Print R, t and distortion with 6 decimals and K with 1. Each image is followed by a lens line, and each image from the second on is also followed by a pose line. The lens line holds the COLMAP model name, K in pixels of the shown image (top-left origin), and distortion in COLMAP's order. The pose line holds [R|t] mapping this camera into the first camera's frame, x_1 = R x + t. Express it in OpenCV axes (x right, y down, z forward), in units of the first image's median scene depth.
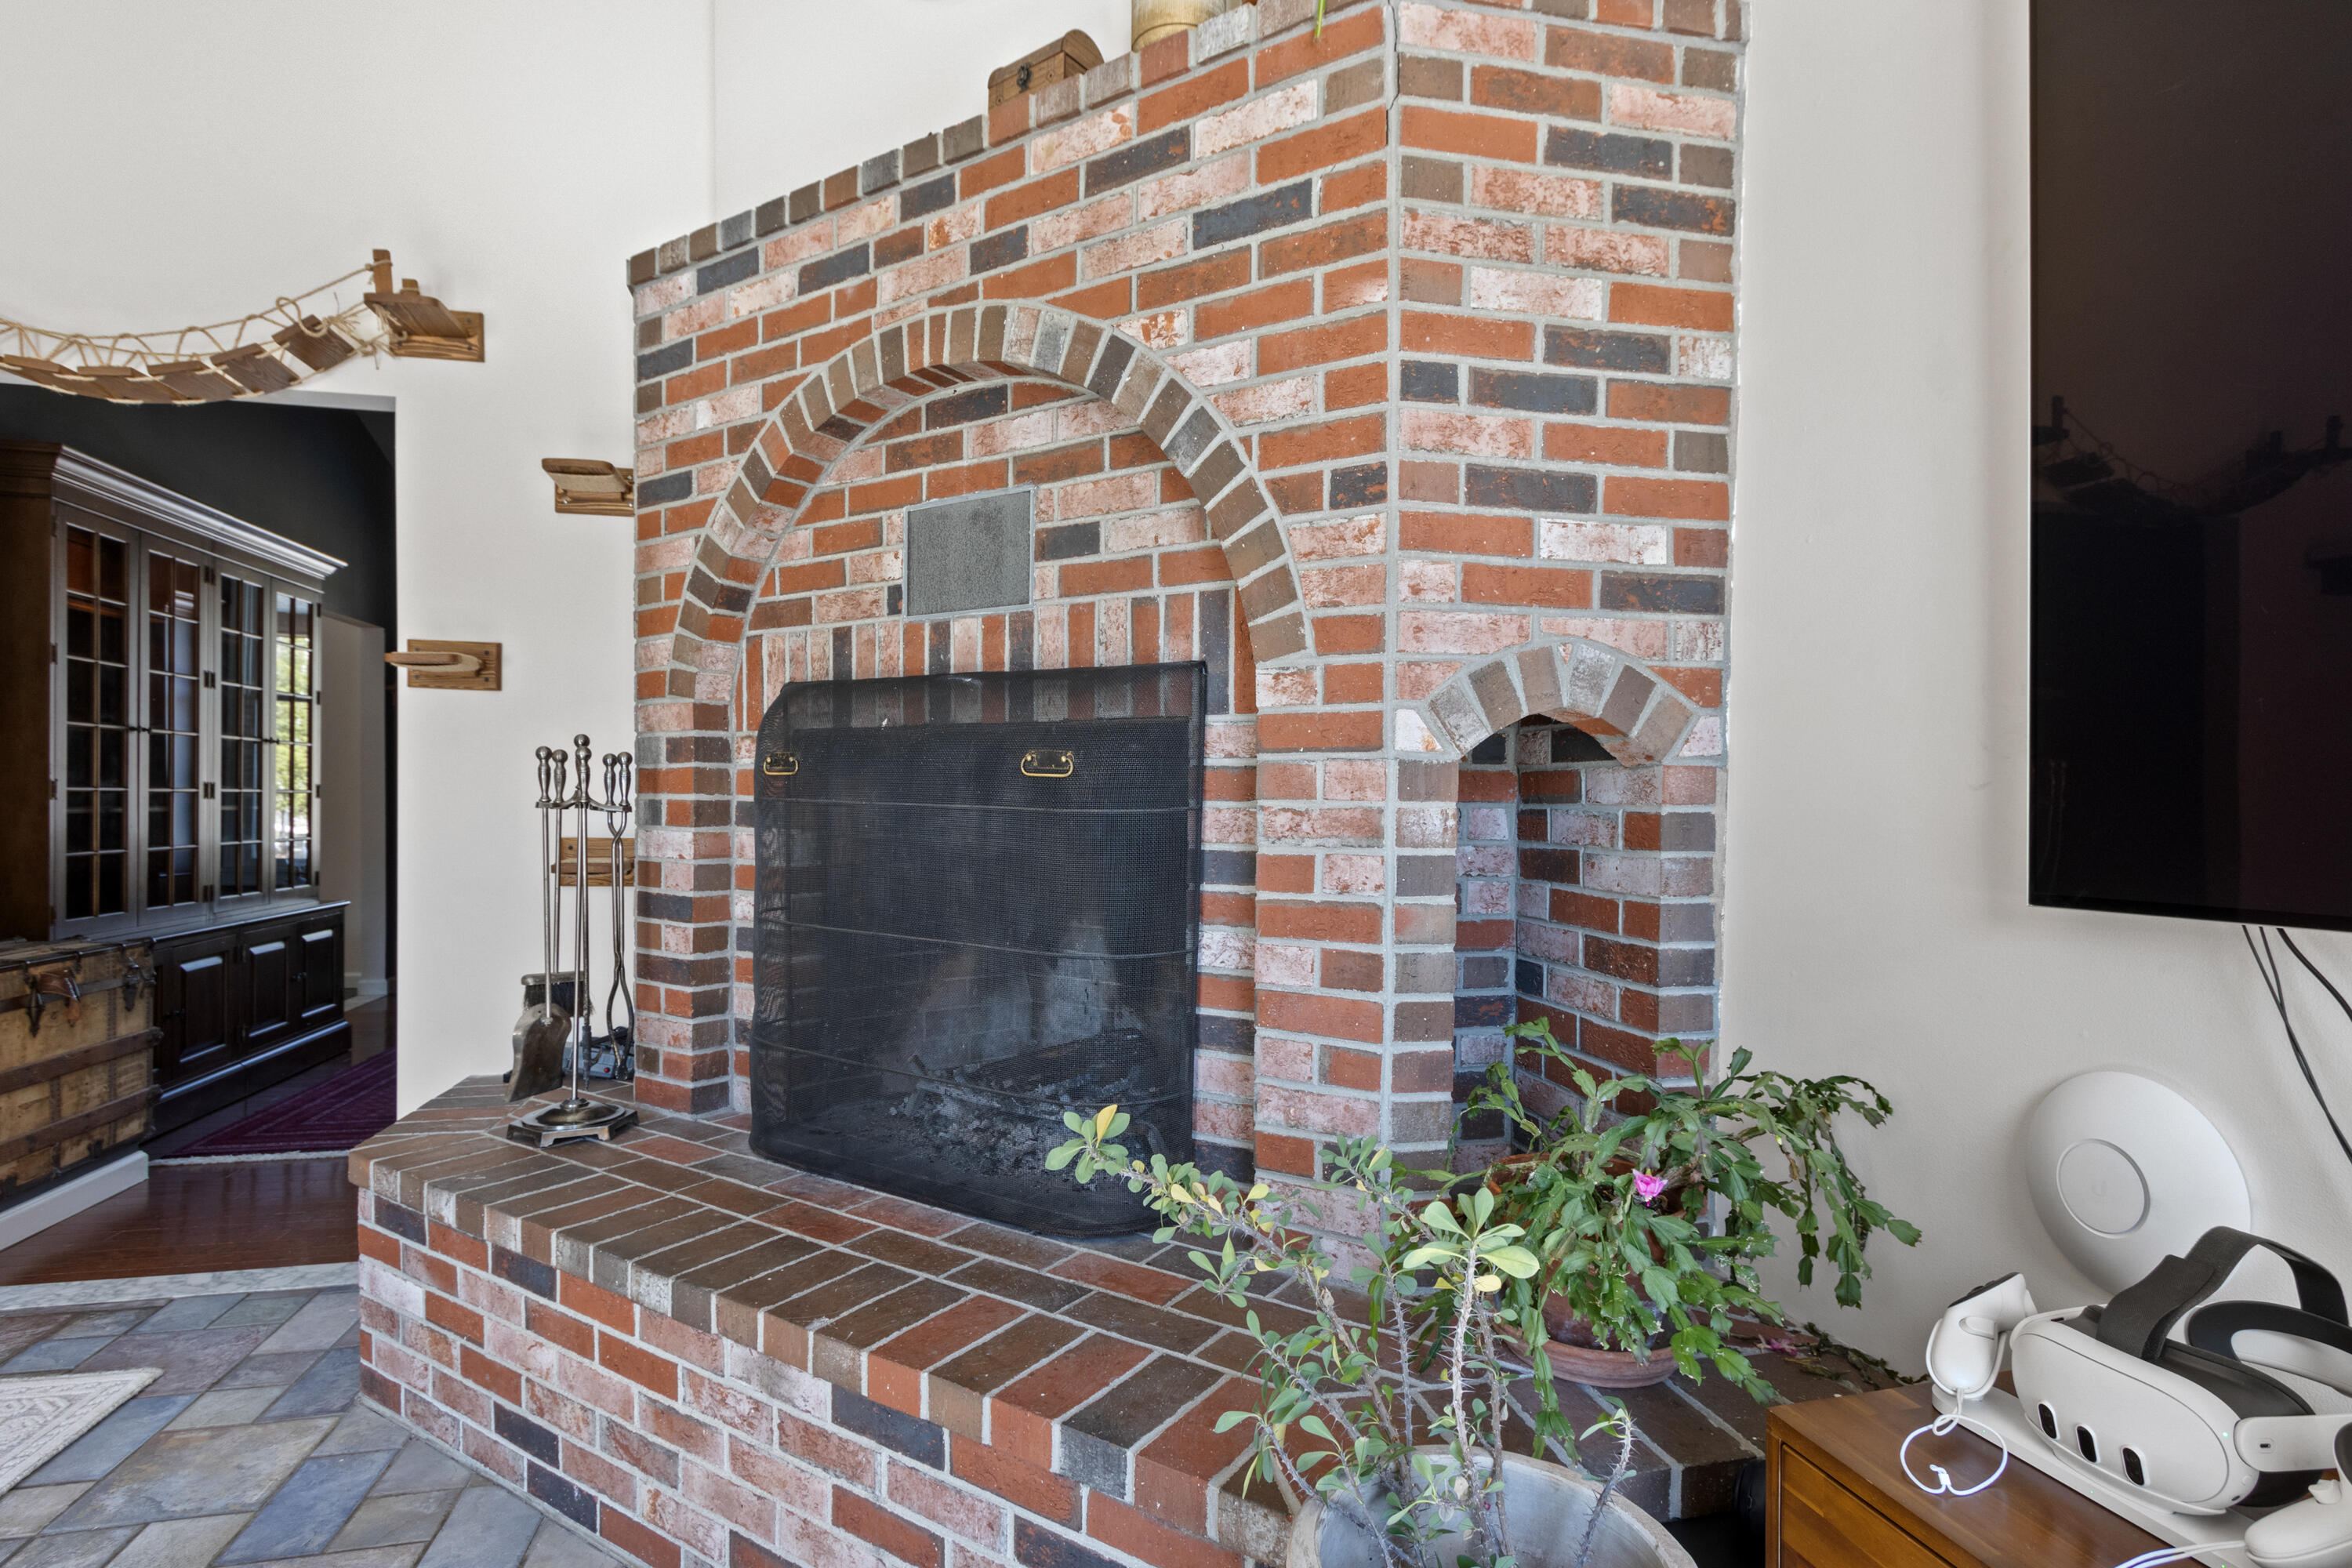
lens RADIAL K [[1193.8, 0, 1174.8], [0, 1193.8, 817.8], [0, 0, 1]] dist [0.001212, -0.000022]
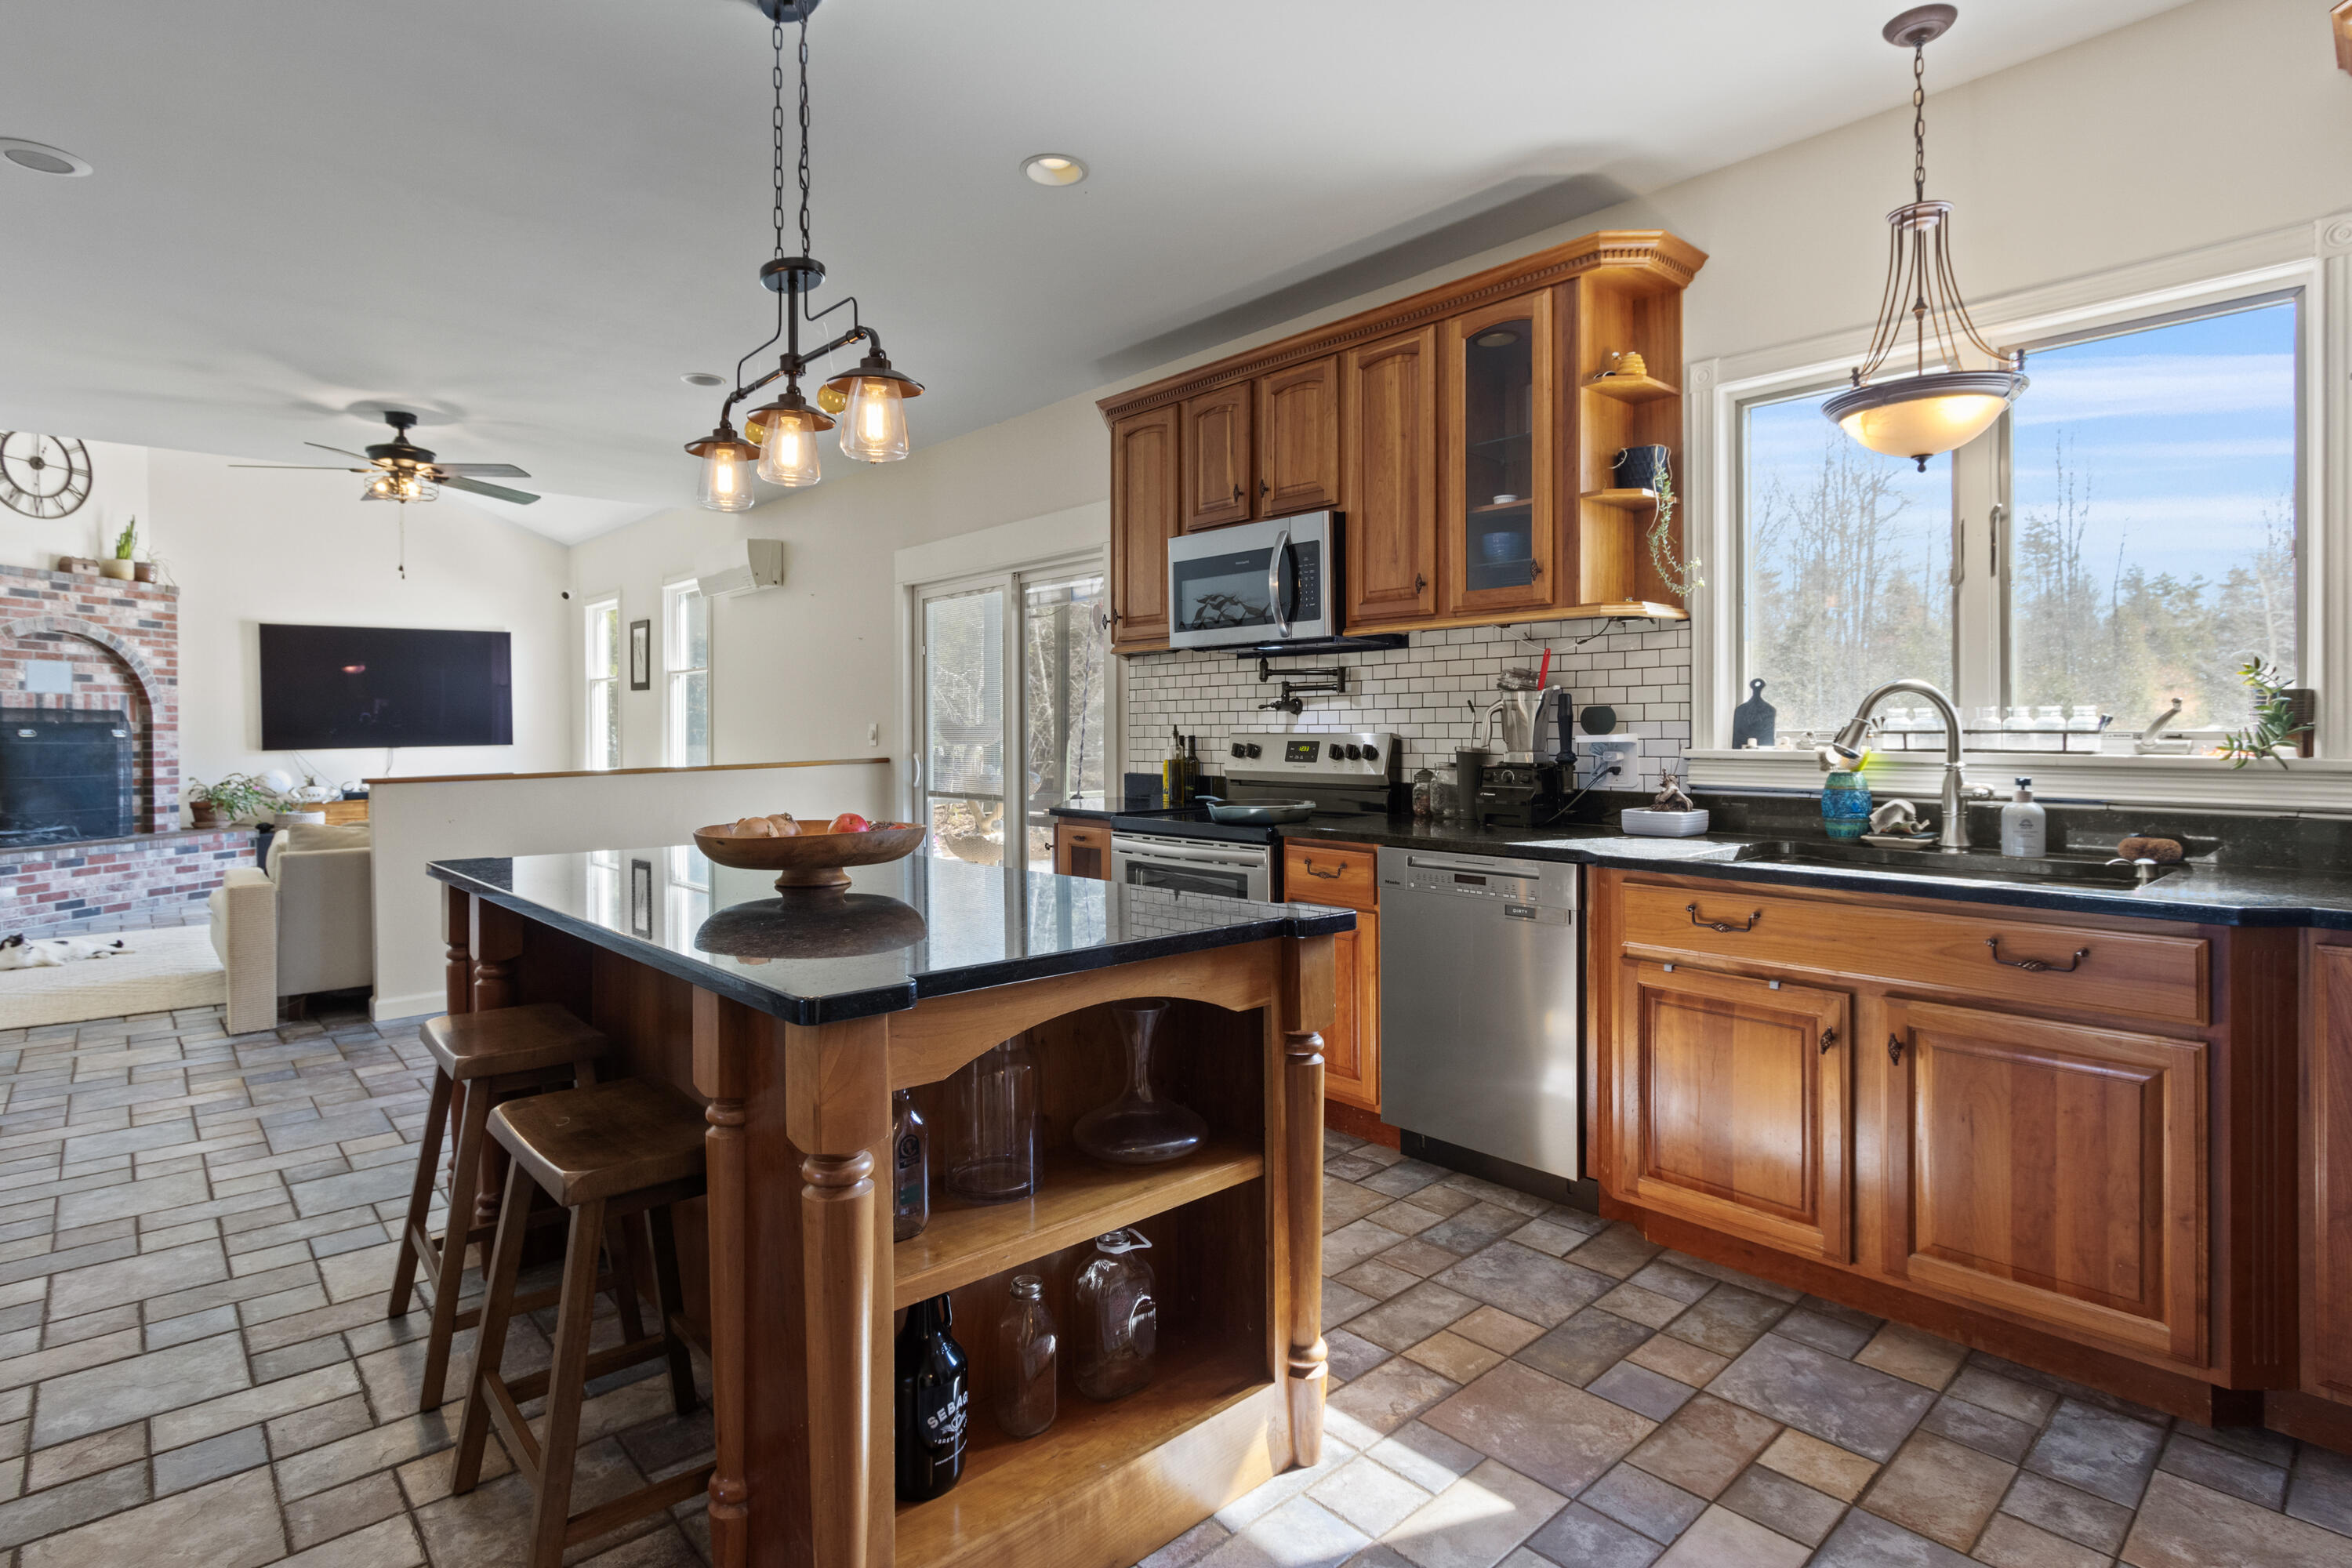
lens RADIAL K [[1172.4, 0, 1182.3], [0, 1172.4, 734.6], [0, 0, 1]] dist [-0.001348, -0.000722]
pose [[-0.497460, -0.010160, 0.867427, -5.474320], [0.018622, 0.999576, 0.022388, -0.058984], [-0.867287, 0.027290, -0.497060, -0.262824]]
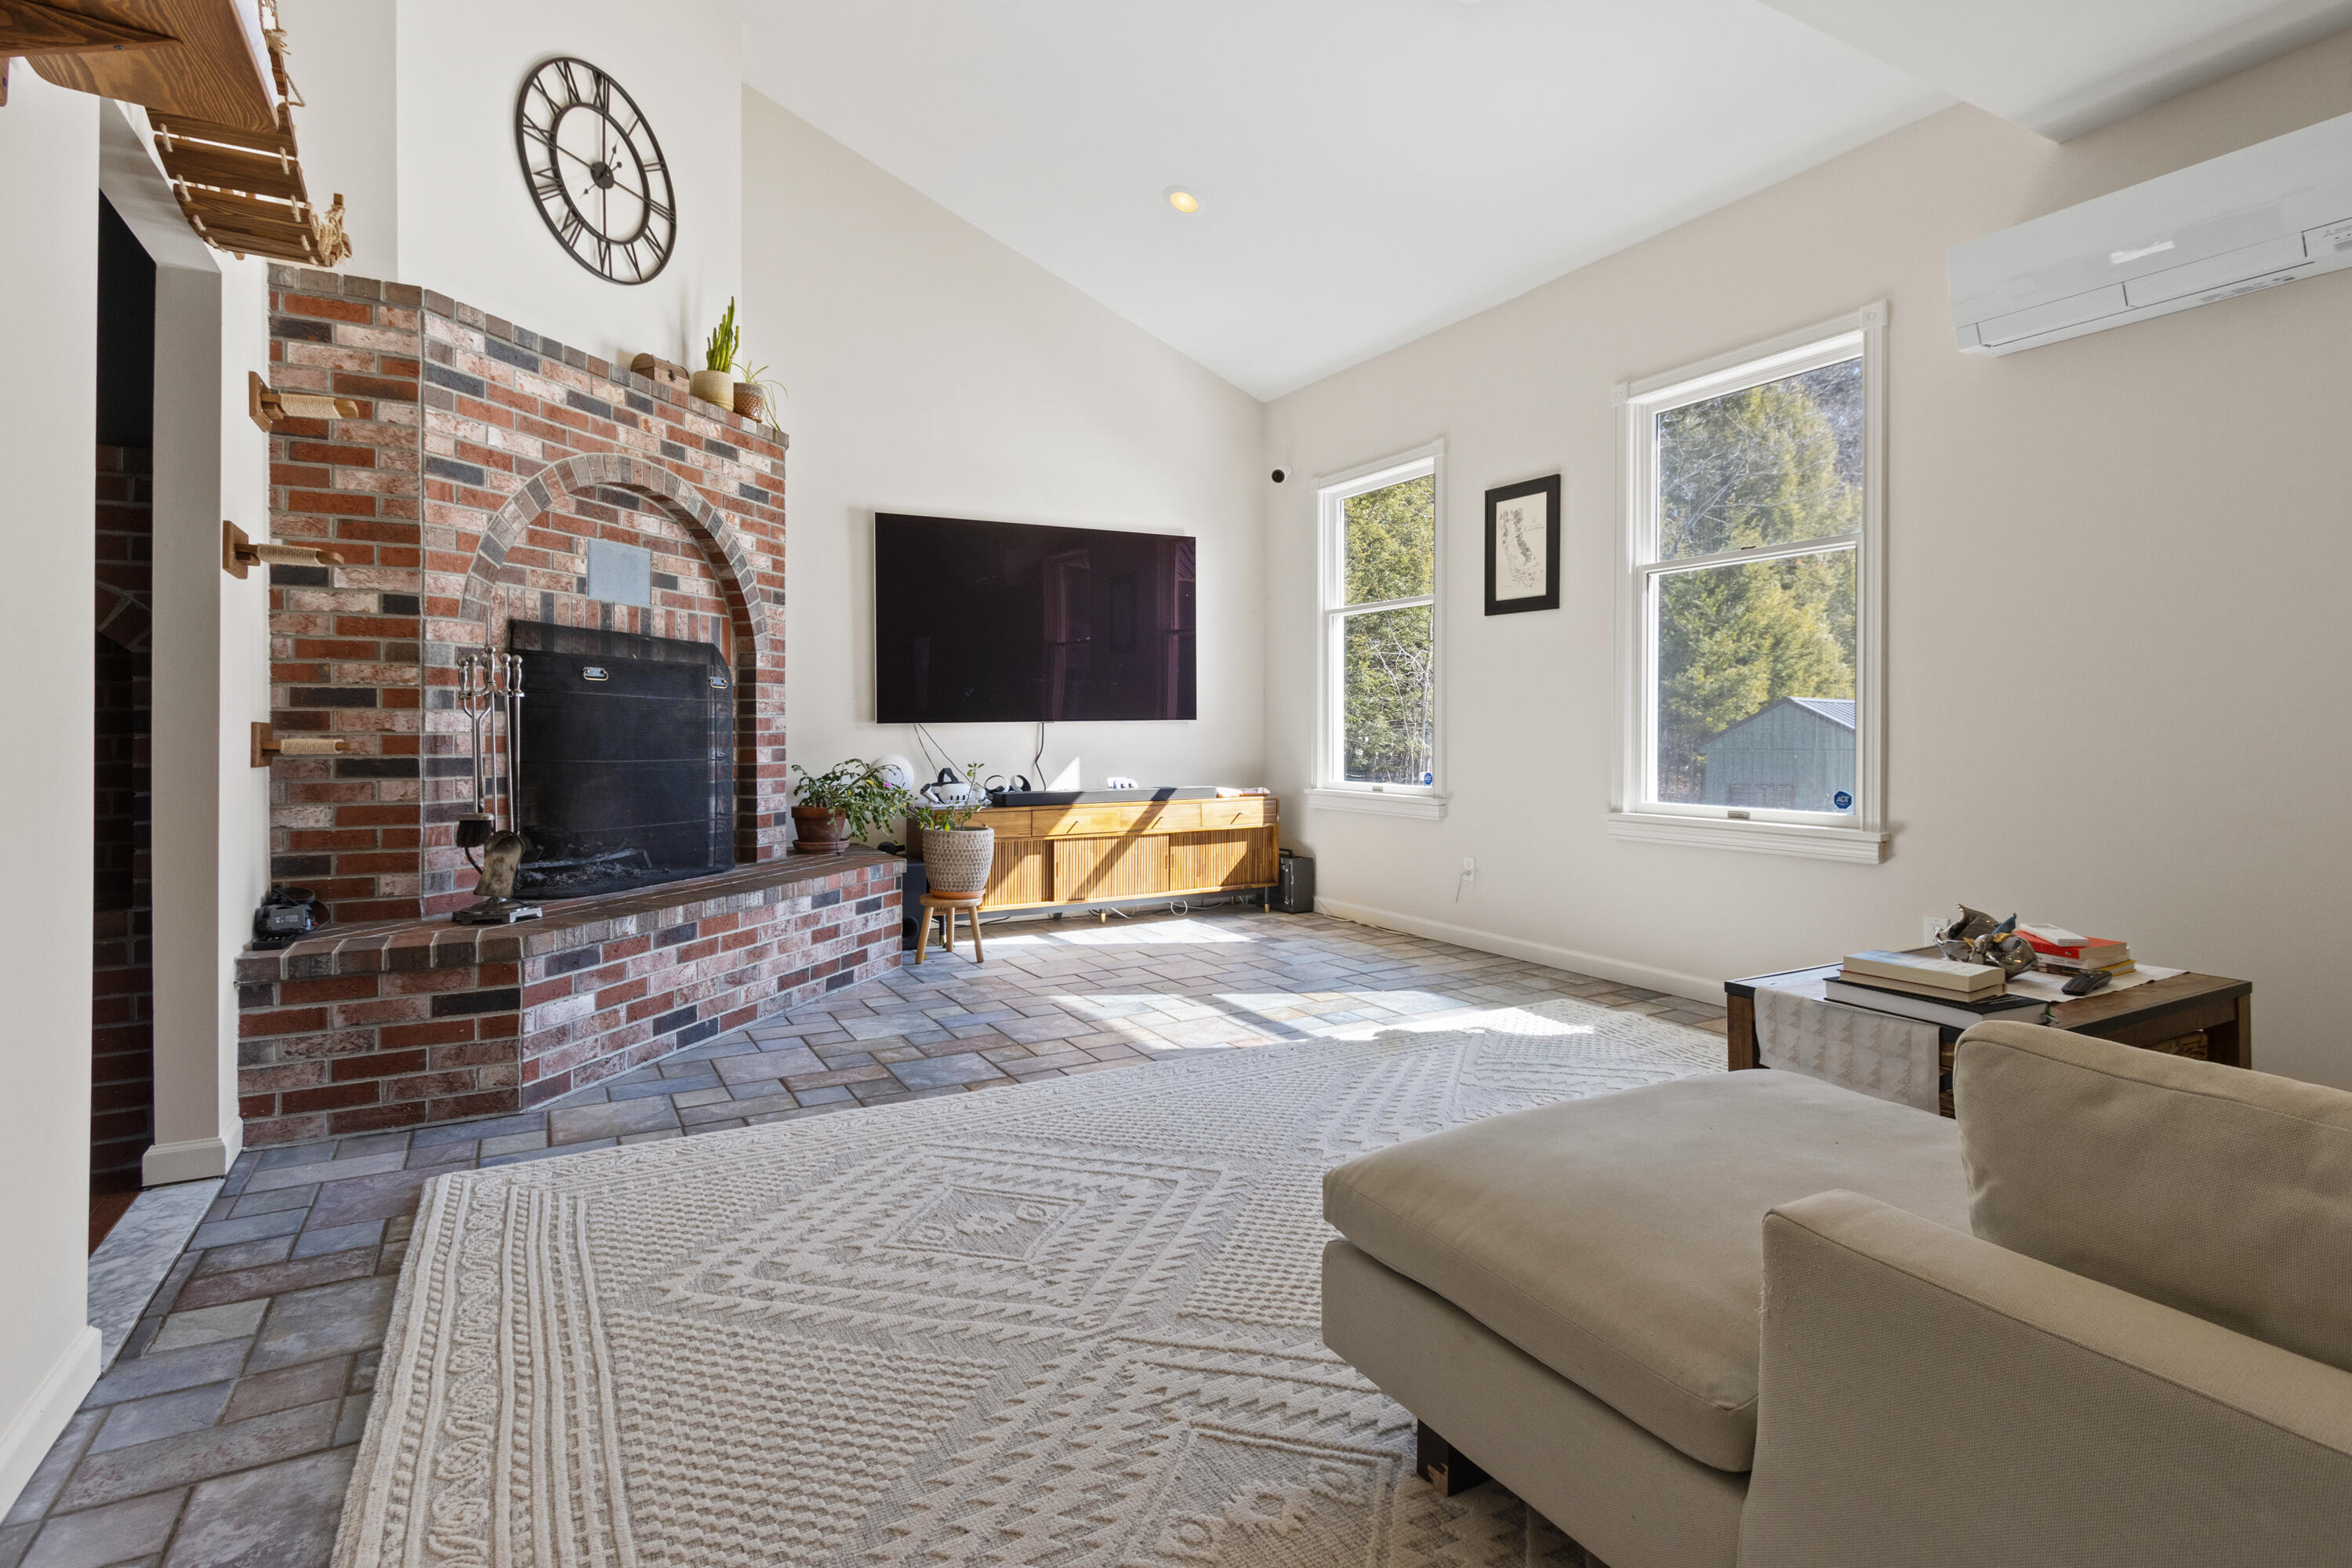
lens RADIAL K [[1153.0, 0, 1172.2], [0, 1153.0, 730.7], [0, 0, 1]] dist [0.004064, 0.000264]
pose [[-0.289564, -0.006840, 0.957134, -2.457798], [0.019731, 0.999719, 0.013114, 0.038560], [-0.956955, 0.022682, -0.289347, 0.732262]]
